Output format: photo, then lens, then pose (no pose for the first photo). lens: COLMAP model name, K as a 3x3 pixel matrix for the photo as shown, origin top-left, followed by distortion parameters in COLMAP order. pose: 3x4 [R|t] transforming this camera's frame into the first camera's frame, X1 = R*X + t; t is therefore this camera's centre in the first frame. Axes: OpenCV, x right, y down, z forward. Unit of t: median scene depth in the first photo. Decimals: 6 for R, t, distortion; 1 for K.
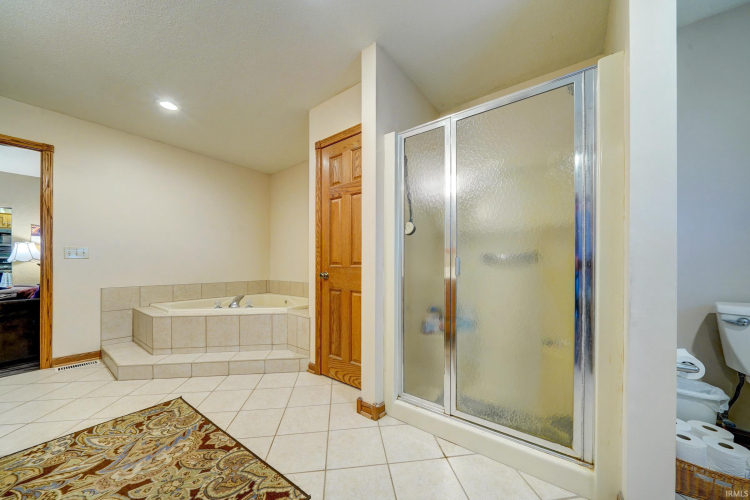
lens RADIAL K [[248.5, 0, 374.0], [0, 248.5, 260.5], [0, 0, 1]] dist [-0.002243, 0.000164]
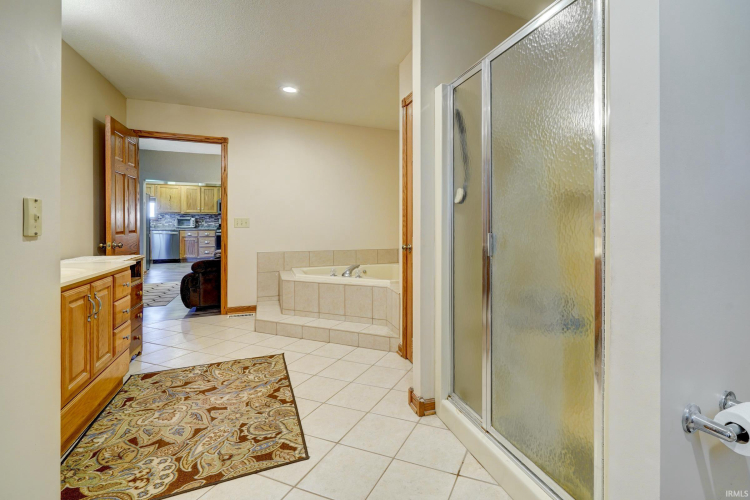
lens RADIAL K [[299.3, 0, 376.7], [0, 299.3, 226.1], [0, 0, 1]] dist [0.002085, 0.000042]
pose [[0.888549, -0.008603, -0.458702, 0.308445], [0.008015, 0.999963, -0.003228, -0.023274], [0.458713, -0.000808, 0.888584, -0.009980]]
